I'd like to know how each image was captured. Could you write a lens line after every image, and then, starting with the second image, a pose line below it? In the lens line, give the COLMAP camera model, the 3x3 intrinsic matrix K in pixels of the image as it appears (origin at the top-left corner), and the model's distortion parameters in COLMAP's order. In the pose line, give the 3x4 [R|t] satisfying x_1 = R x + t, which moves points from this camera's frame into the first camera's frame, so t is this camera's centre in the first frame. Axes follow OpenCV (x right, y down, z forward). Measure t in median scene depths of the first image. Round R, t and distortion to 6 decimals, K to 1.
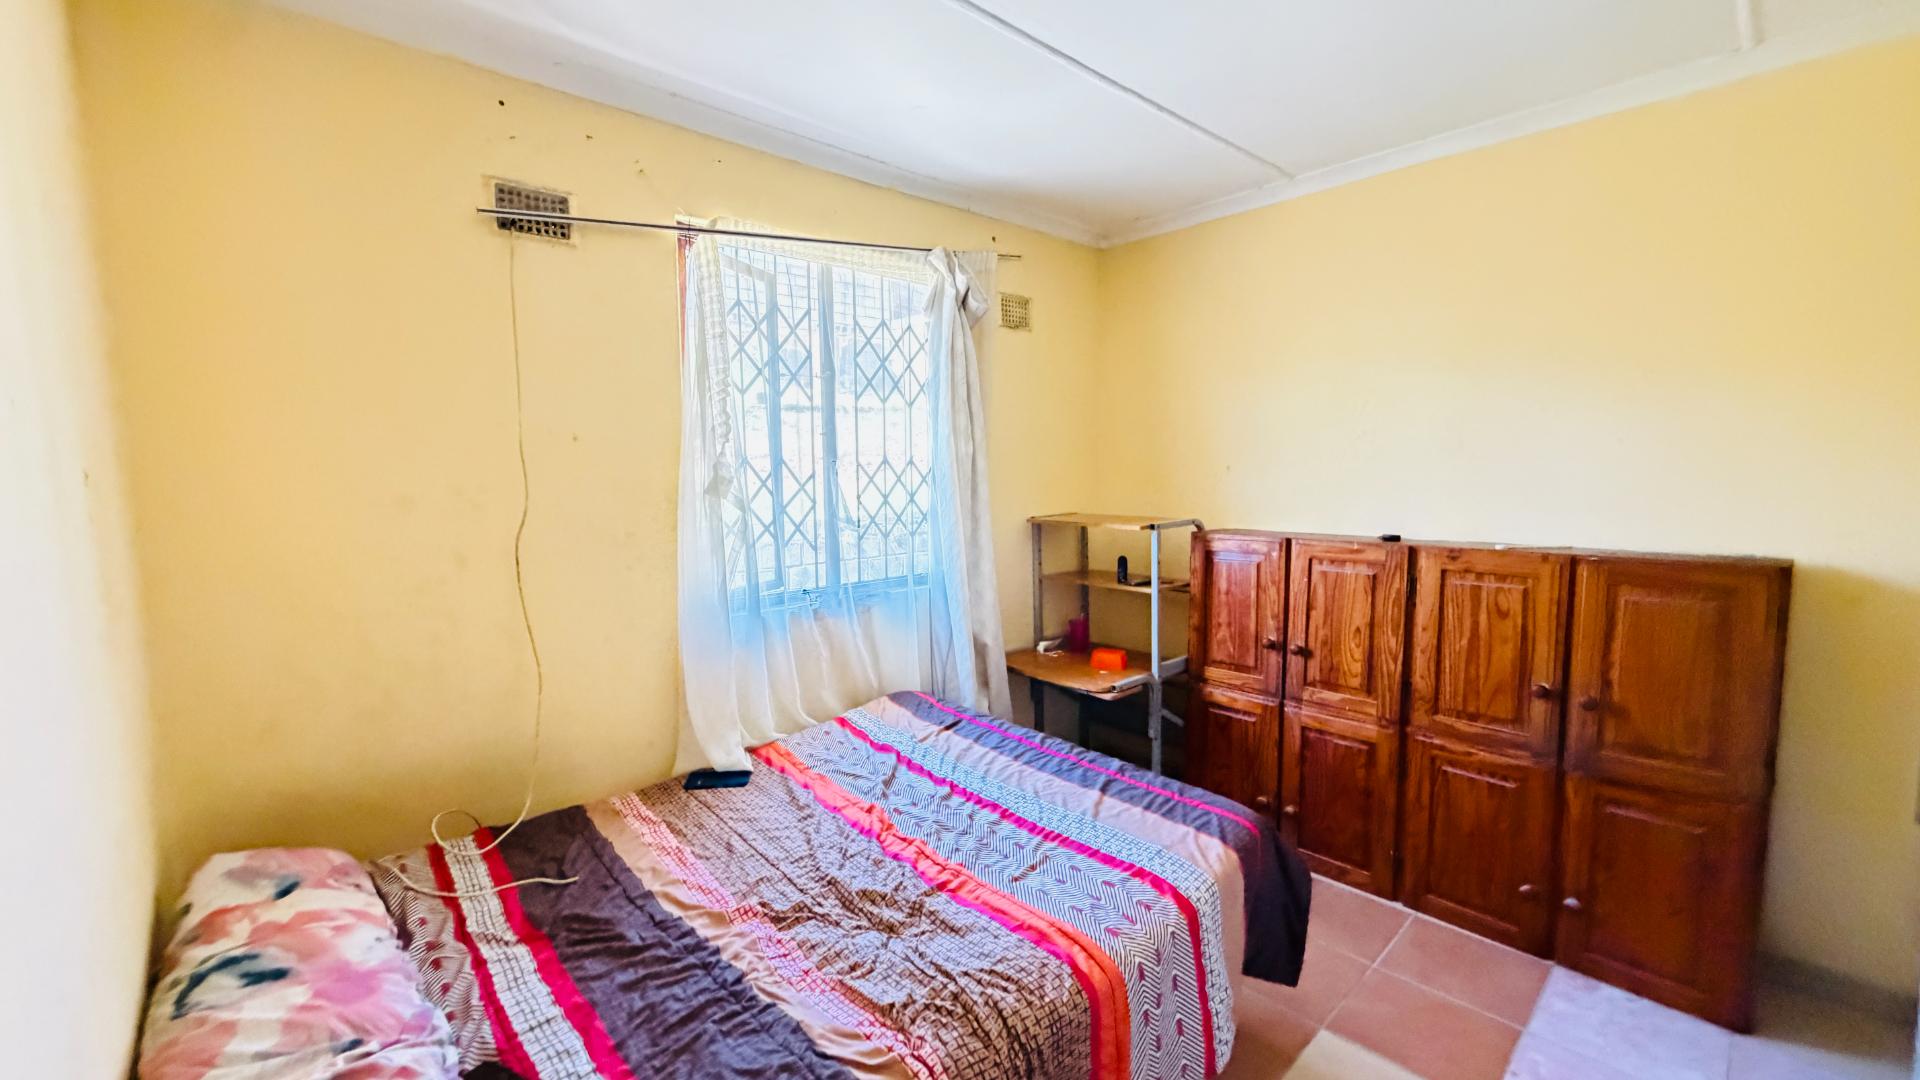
lens RADIAL K [[766.4, 0, 955.1], [0, 766.4, 539.1], [0, 0, 1]] dist [0.001103, -0.000258]
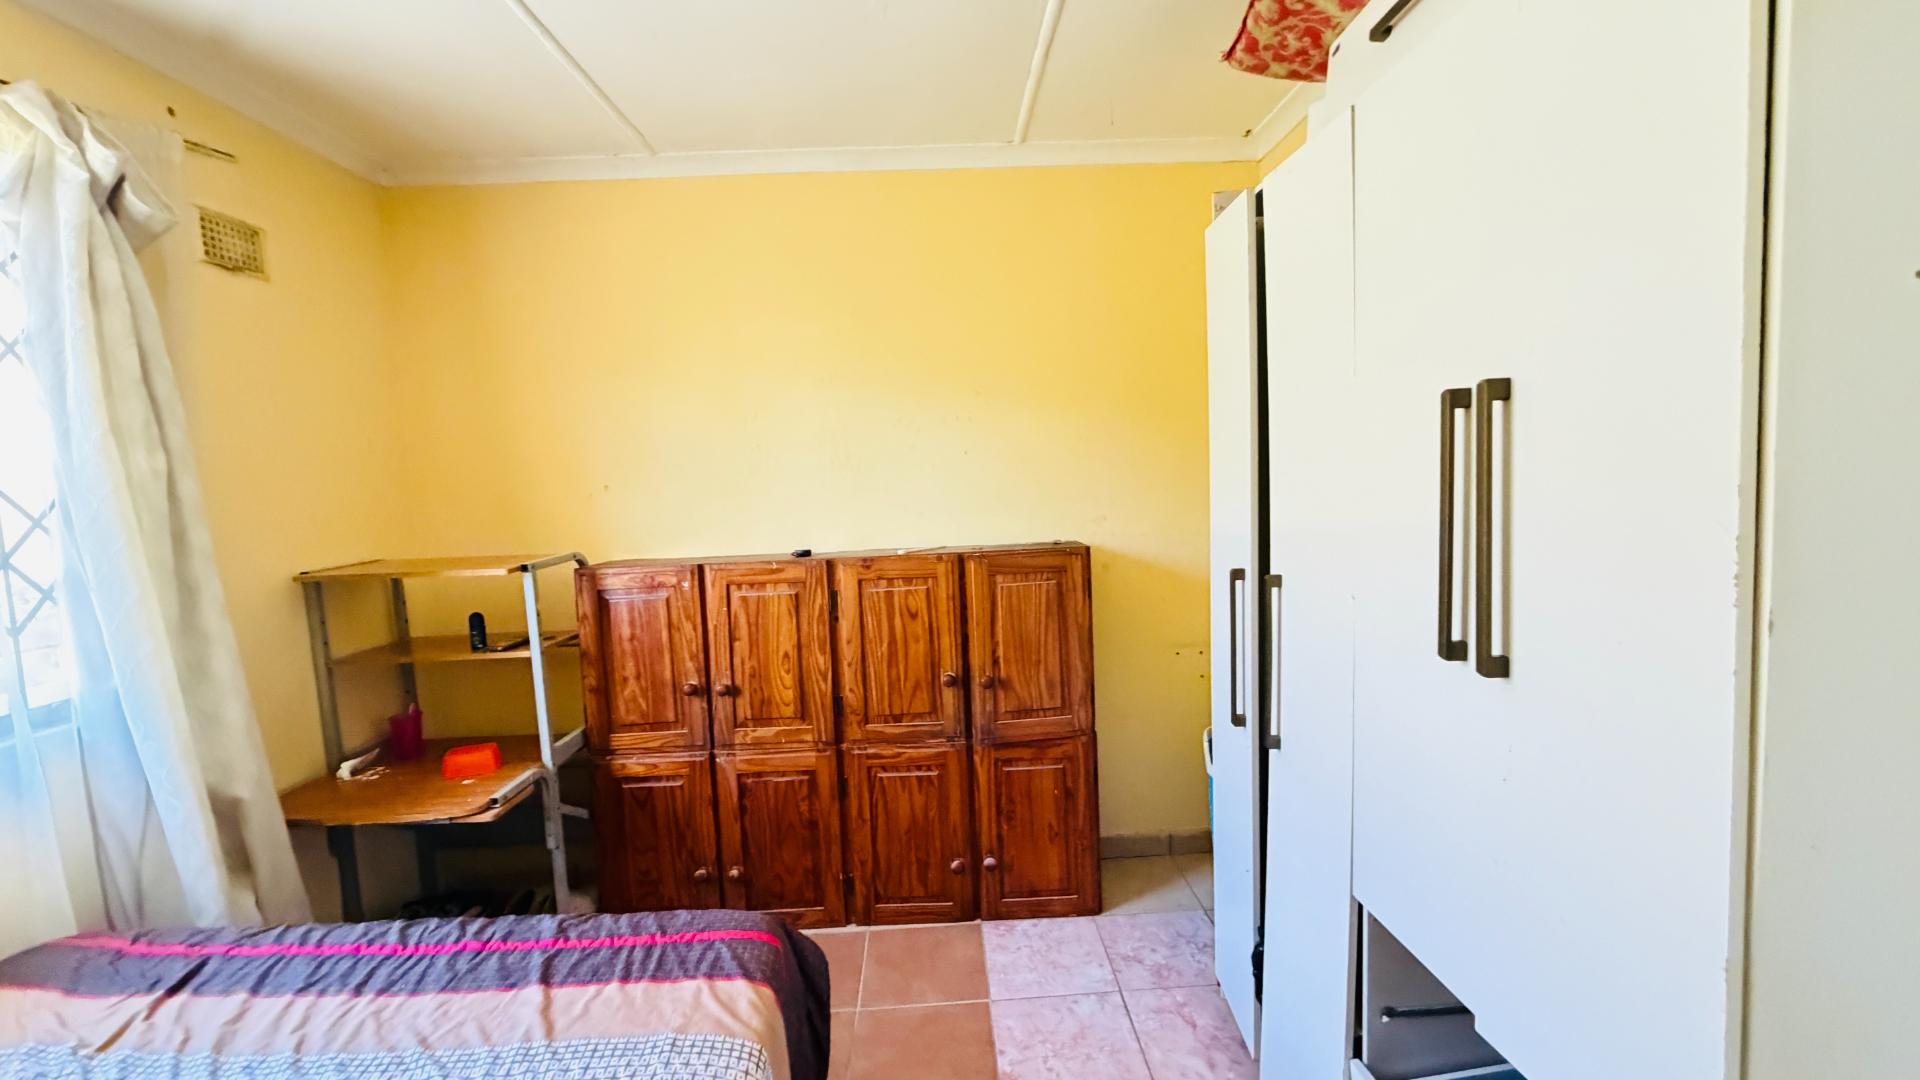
lens RADIAL K [[766.4, 0, 955.6], [0, 766.4, 540.7], [0, 0, 1]] dist [0.001103, -0.000258]
pose [[0.654767, -0.077832, 0.751812, -0.030766], [0.103178, 0.994577, 0.013105, -0.010771], [-0.748755, 0.068989, 0.659247, 0.237405]]
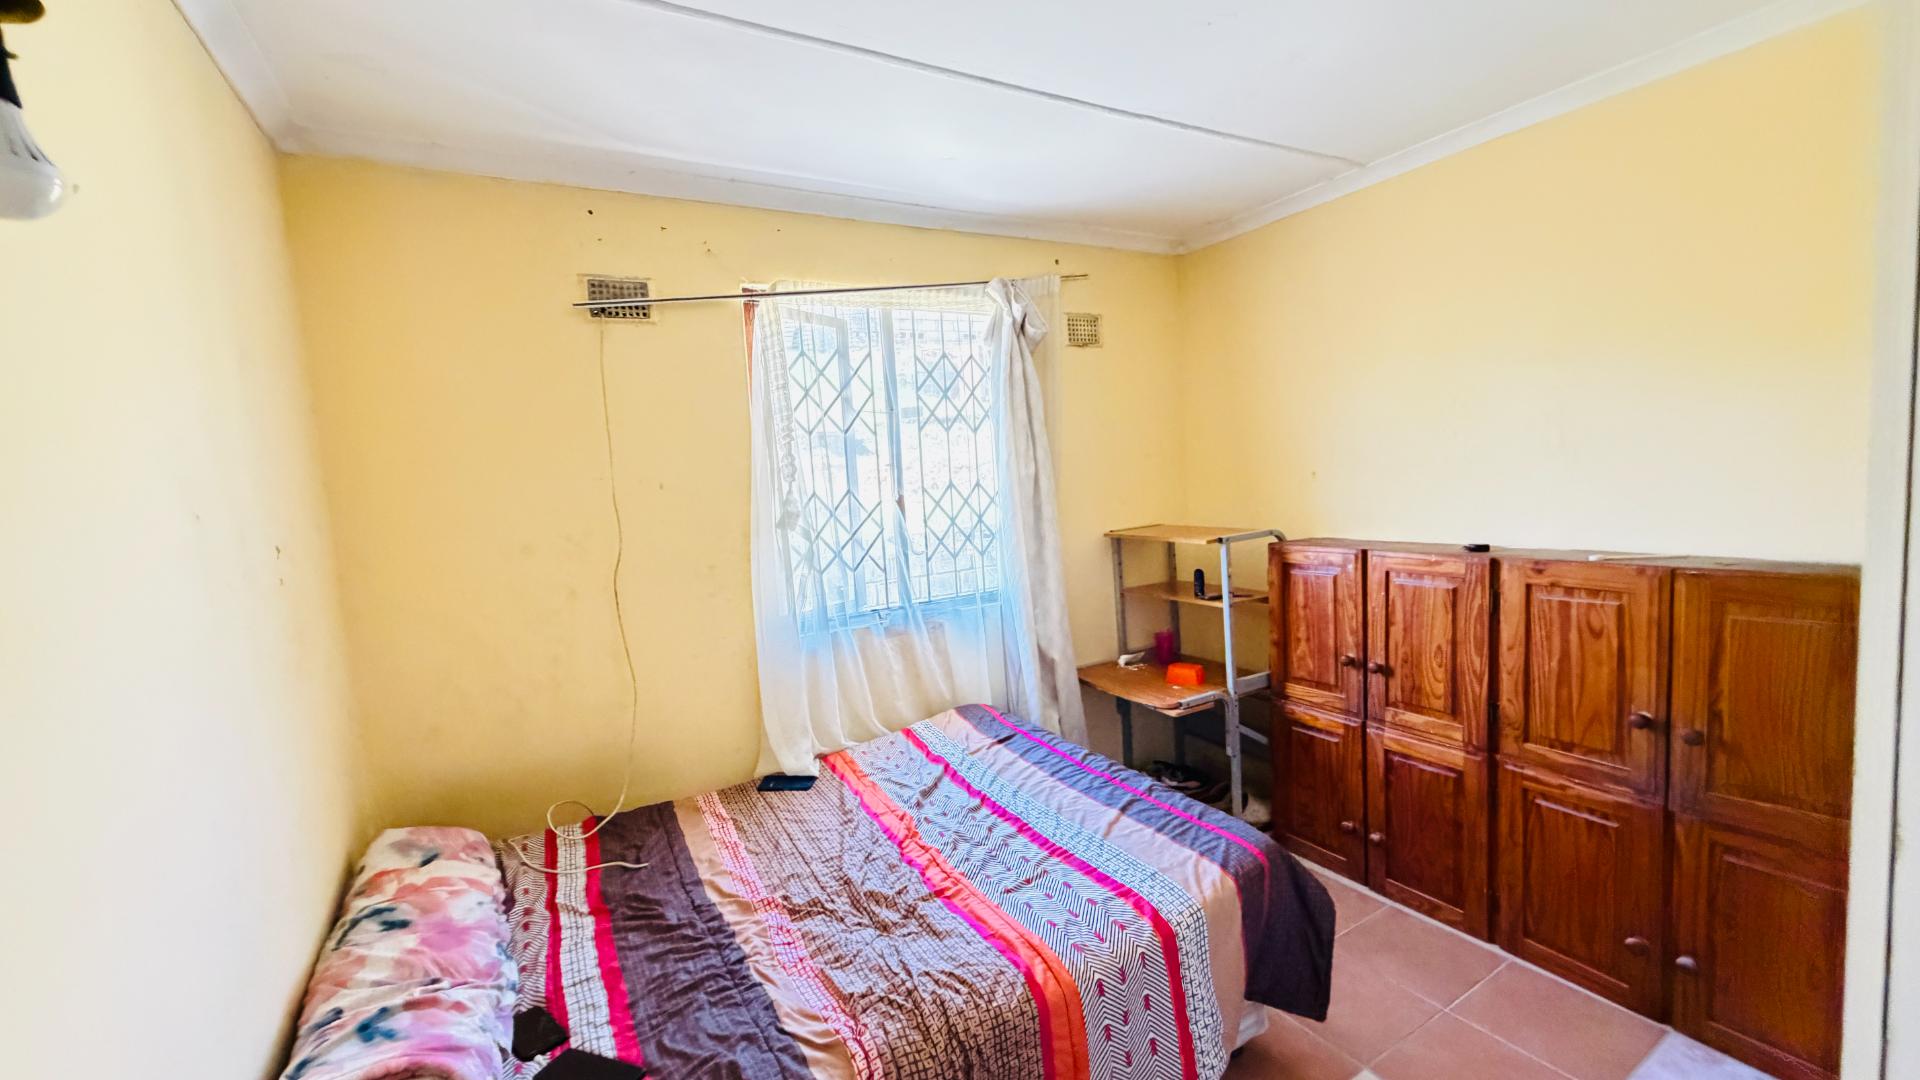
lens RADIAL K [[766.4, 0, 955.3], [0, 766.4, 538.0], [0, 0, 1]] dist [0.001103, -0.000258]
pose [[0.975420, -0.029663, -0.218350, 0.170563], [0.029609, 0.999555, -0.003518, -0.031061], [0.218357, -0.003034, 0.975864, -0.038031]]
